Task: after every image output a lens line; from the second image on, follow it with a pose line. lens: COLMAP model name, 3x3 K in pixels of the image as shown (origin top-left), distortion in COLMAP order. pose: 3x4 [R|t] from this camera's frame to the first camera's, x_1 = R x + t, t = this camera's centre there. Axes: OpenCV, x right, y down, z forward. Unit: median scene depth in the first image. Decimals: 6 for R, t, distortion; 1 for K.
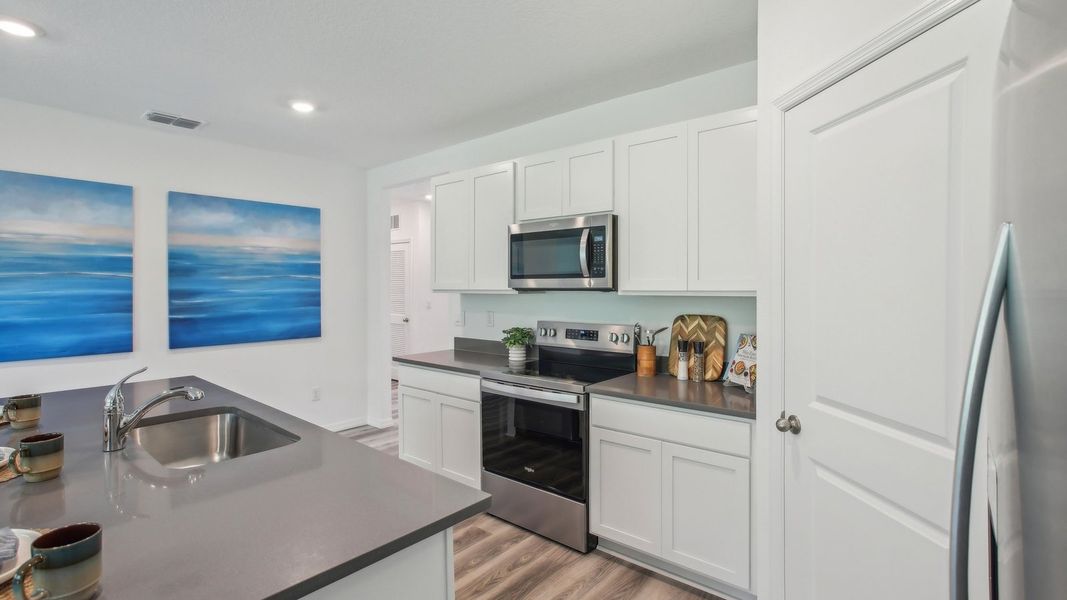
lens RADIAL K [[498.6, 0, 527.8], [0, 498.6, 286.6], [0, 0, 1]] dist [-0.020006, 0.001062]
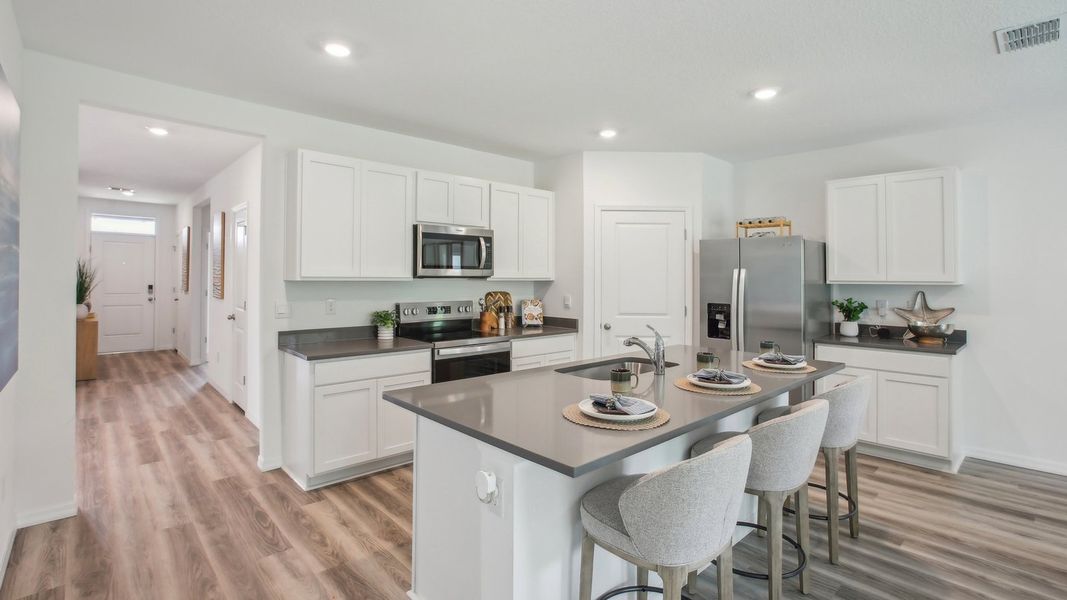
lens RADIAL K [[500.8, 0, 534.1], [0, 500.8, 272.6], [0, 0, 1]] dist [-0.024987, 0.000608]
pose [[0.121243, 0.012782, 0.992541, -1.291711], [-0.003818, 0.999916, -0.012410, 0.010316], [-0.992616, -0.002285, 0.121281, 0.612559]]
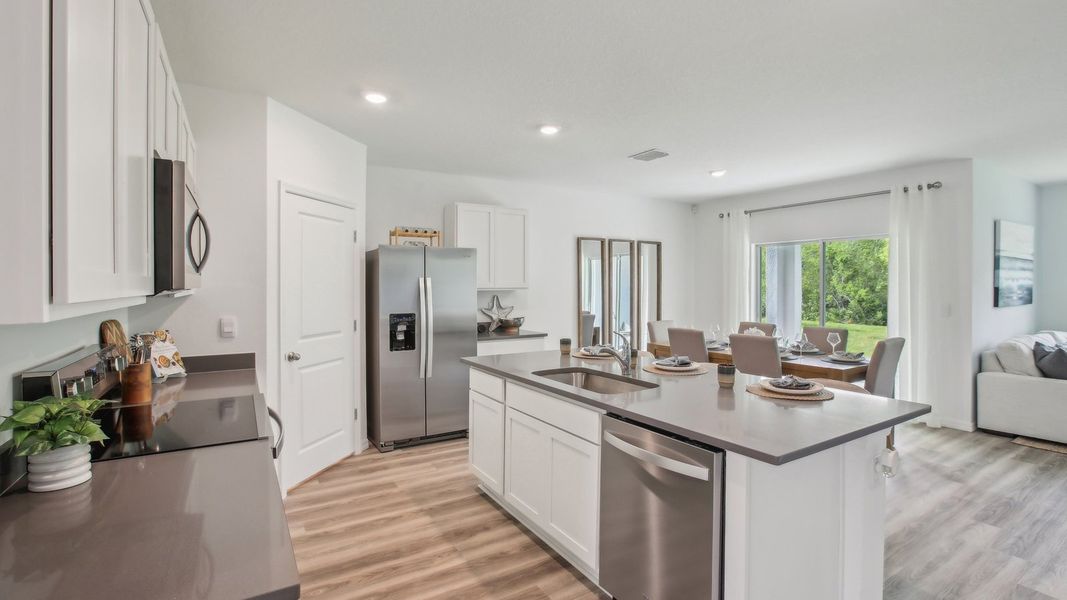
lens RADIAL K [[498.6, 0, 527.8], [0, 498.6, 286.6], [0, 0, 1]] dist [-0.020006, 0.001062]
pose [[-0.950515, -0.000079, 0.310679, -0.538110], [0.002035, 0.999977, 0.006481, -0.003160], [-0.310672, 0.006793, -0.950493, 1.454440]]
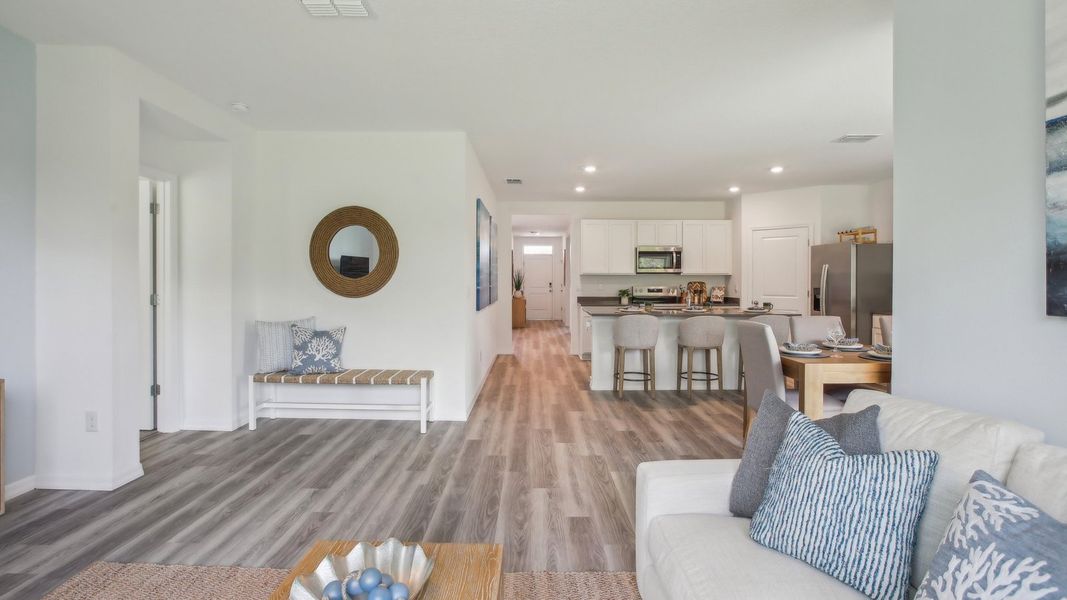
lens RADIAL K [[498.6, 0, 527.8], [0, 498.6, 286.6], [0, 0, 1]] dist [-0.020006, 0.001062]
pose [[0.763910, -0.002778, 0.645317, -2.200149], [-0.001476, 0.999981, 0.006052, 0.064306], [-0.645321, -0.005576, 0.763891, -0.590209]]
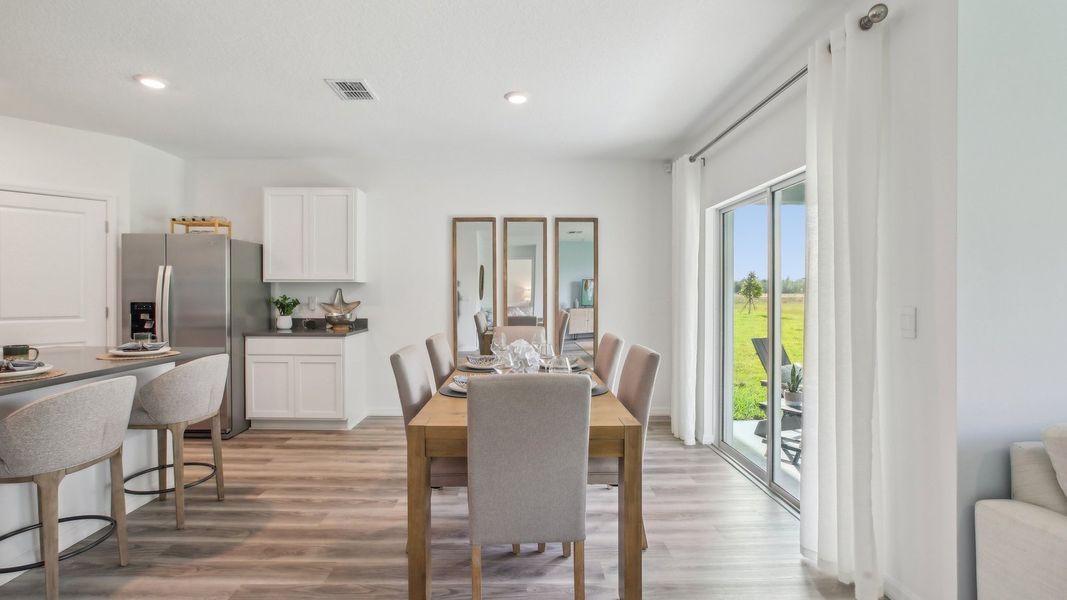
lens RADIAL K [[496.2, 0, 515.6], [0, 496.2, 301.1], [0, 0, 1]] dist [-0.001854, 0.000122]
pose [[-0.643196, -0.018032, 0.765489, -1.470042], [-0.003148, 0.999776, 0.020906, 0.045487], [-0.765695, 0.011037, -0.643109, 0.346325]]
